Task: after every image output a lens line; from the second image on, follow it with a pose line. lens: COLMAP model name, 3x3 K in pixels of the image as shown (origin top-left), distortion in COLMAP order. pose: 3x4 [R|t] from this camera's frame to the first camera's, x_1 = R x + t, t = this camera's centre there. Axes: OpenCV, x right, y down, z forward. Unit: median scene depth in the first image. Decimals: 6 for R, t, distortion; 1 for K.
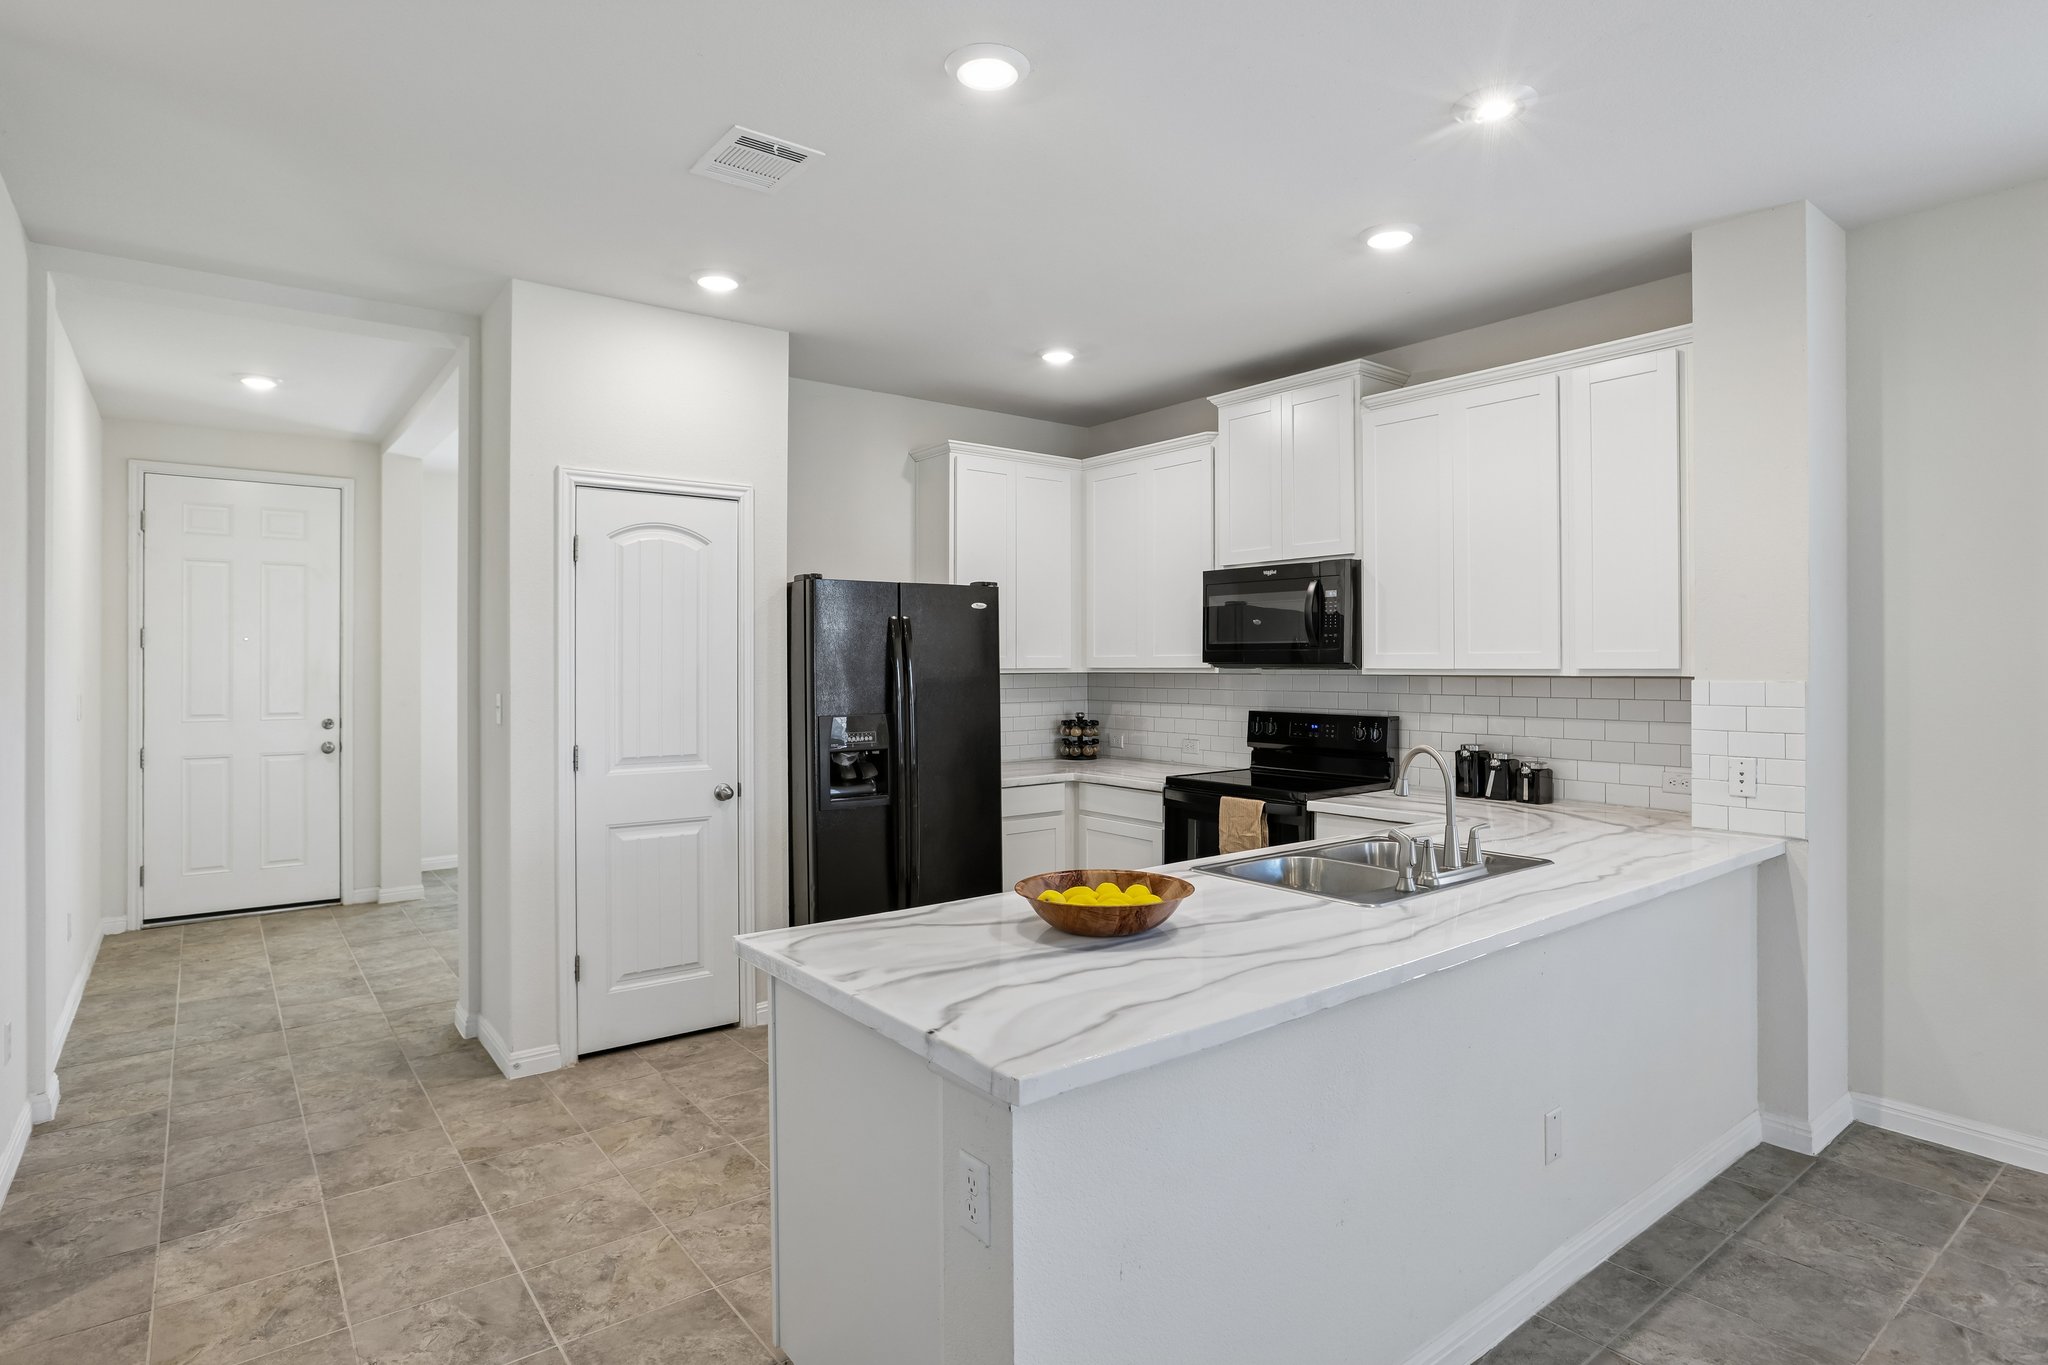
lens RADIAL K [[1094.7, 0, 1021.3], [0, 1094.7, 665.0], [0, 0, 1]] dist [-0.014197, -0.000968]
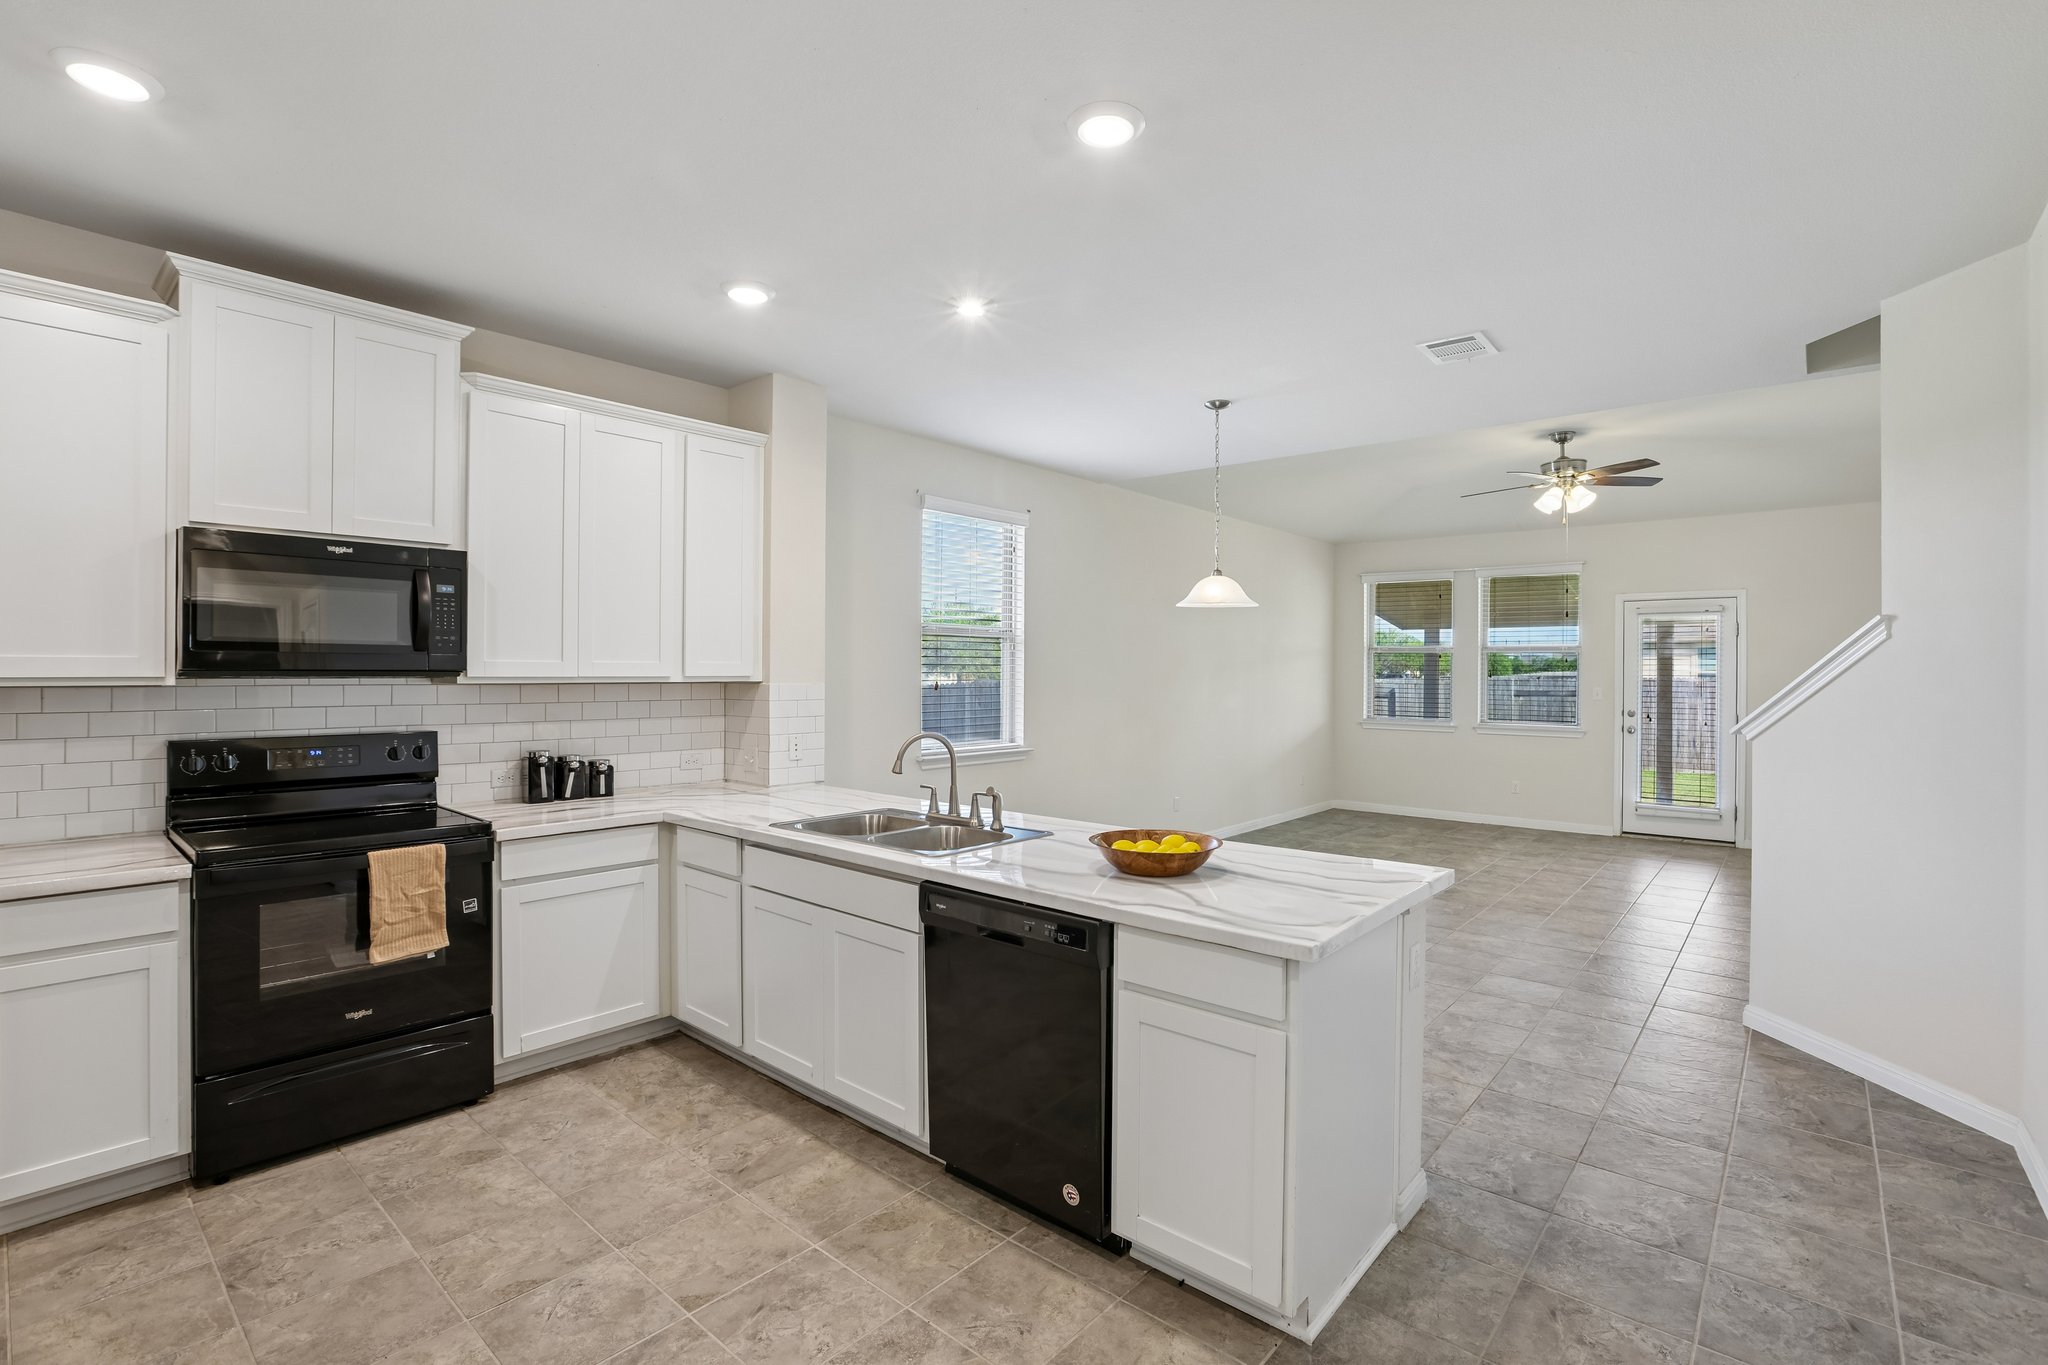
lens RADIAL K [[932.8, 0, 1017.5], [0, 932.8, 680.1], [0, 0, 1]] dist [-0.031977, 0.001684]
pose [[-0.193848, -0.008168, 0.980998, -0.747351], [-0.002036, 0.999967, 0.007923, -0.001476], [-0.981029, -0.000462, -0.193858, 1.047956]]
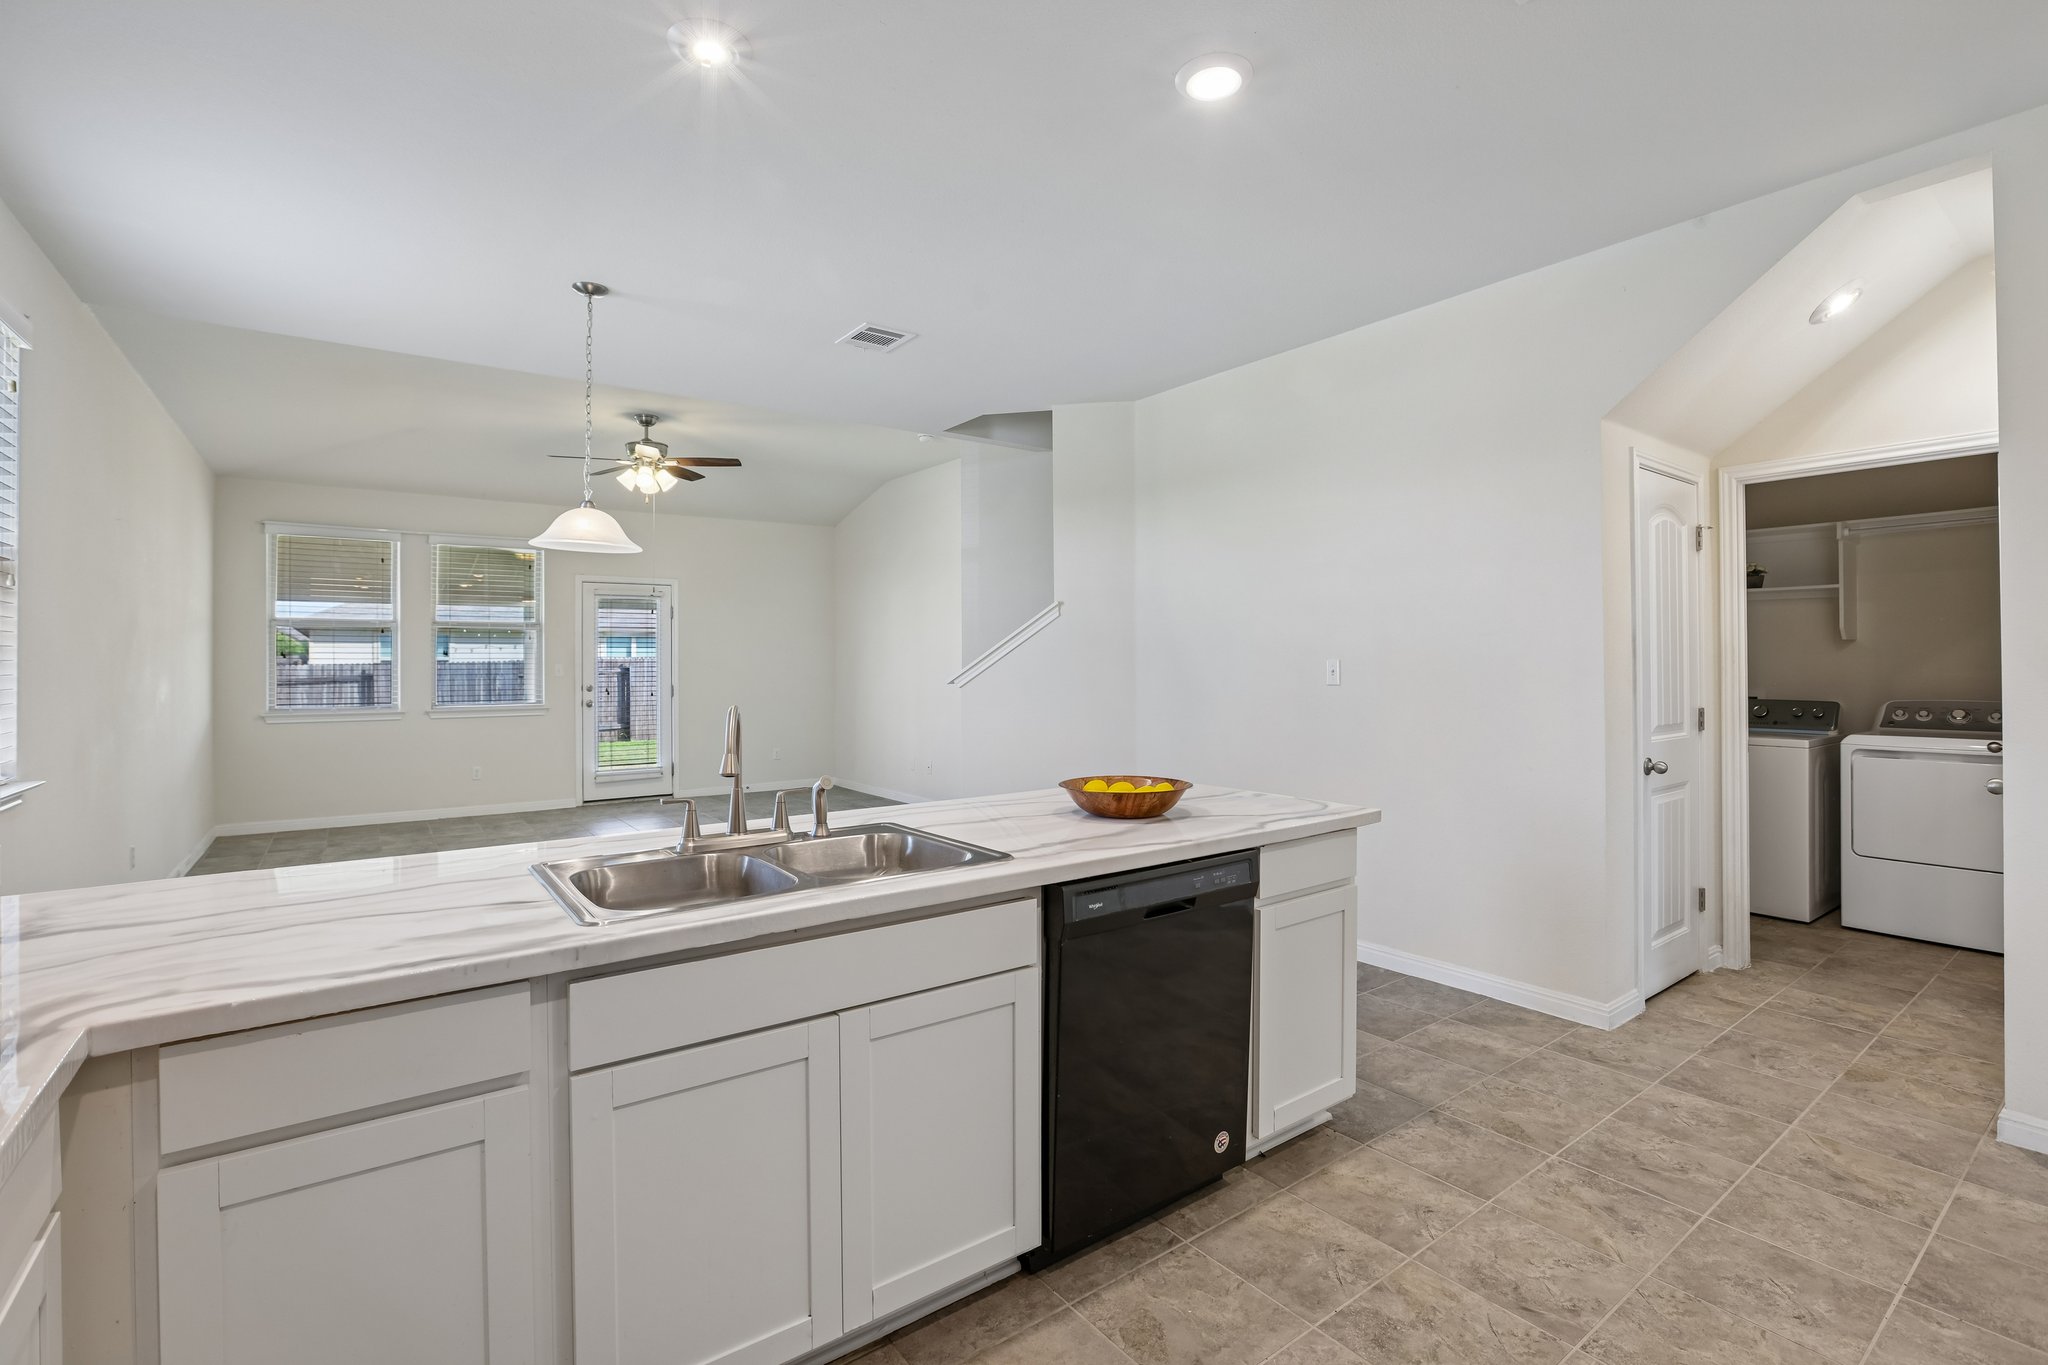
lens RADIAL K [[932.8, 0, 1021.5], [0, 932.8, 664.3], [0, 0, 1]] dist [-0.031977, 0.001684]
pose [[-0.999712, 0.010551, 0.021576, 0.122143], [0.010666, 0.999930, 0.005218, 0.037250], [-0.021520, 0.005447, -0.999754, 1.599350]]
